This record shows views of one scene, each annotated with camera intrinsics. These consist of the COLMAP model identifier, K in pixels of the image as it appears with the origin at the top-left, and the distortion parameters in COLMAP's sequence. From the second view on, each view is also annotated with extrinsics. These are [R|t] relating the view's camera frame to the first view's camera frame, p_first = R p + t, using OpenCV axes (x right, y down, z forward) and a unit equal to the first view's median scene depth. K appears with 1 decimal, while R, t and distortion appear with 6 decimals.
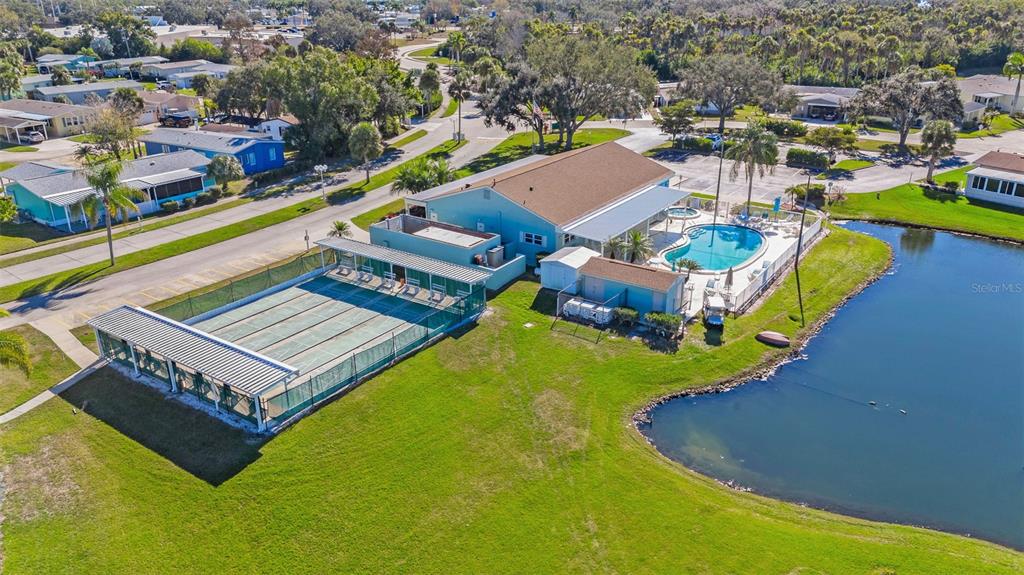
lens RADIAL K [[768.5, 0, 512.0], [0, 768.5, 287.5], [0, 0, 1]] dist [0.119640, -0.132405]
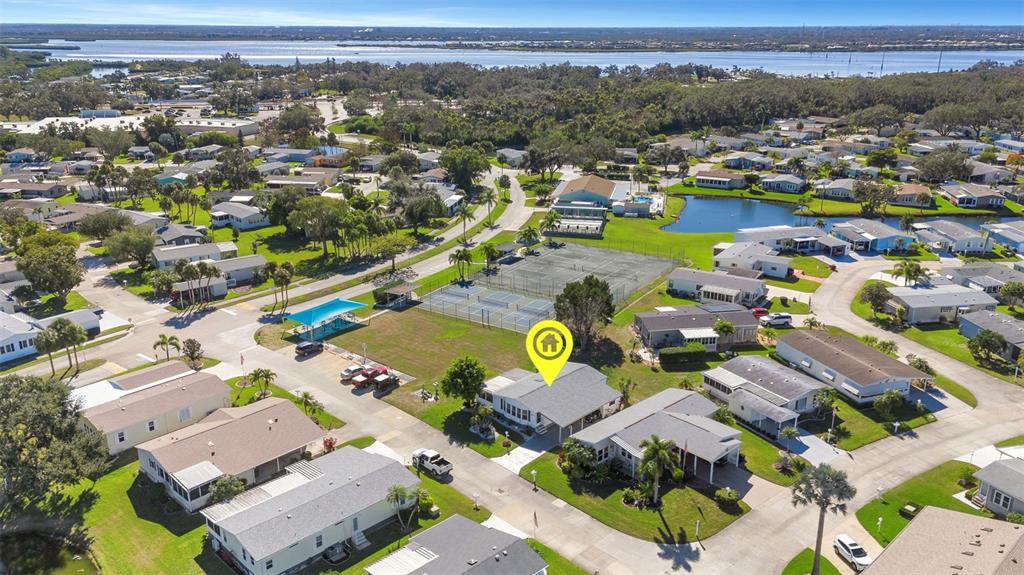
lens RADIAL K [[768.5, 0, 512.0], [0, 768.5, 287.5], [0, 0, 1]] dist [0.119640, -0.132405]
pose [[0.929796, -0.114078, 0.349949, -1.244764], [0.134236, 0.990372, -0.033812, 0.296505], [-0.342723, 0.078414, 0.936158, -1.620789]]
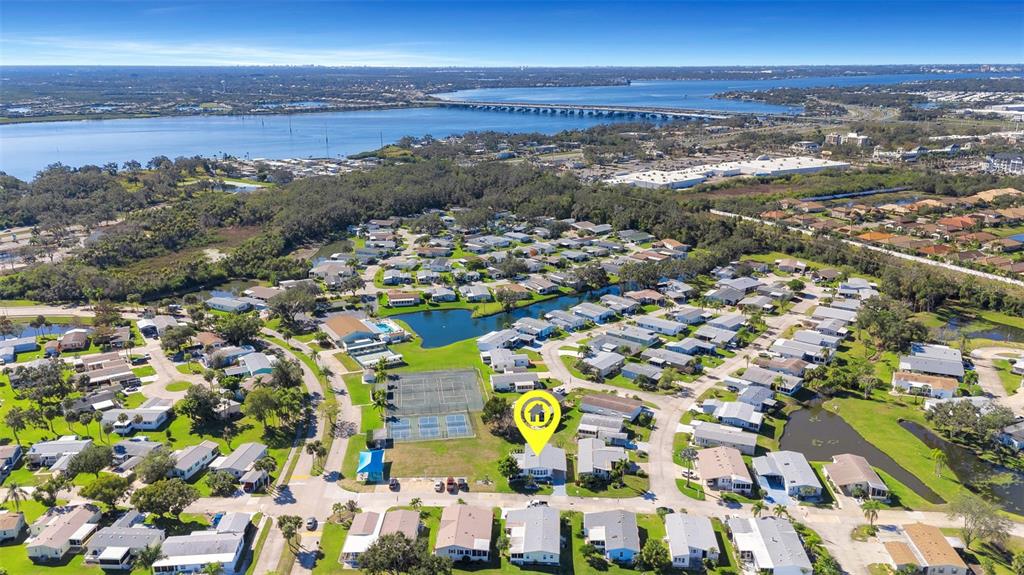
lens RADIAL K [[768.5, 0, 512.0], [0, 768.5, 287.5], [0, 0, 1]] dist [0.119640, -0.132405]
pose [[0.451663, -0.236102, 0.860382, -2.964128], [0.329171, 0.940413, 0.085263, -0.384491], [-0.829245, 0.244702, 0.502468, -1.842415]]
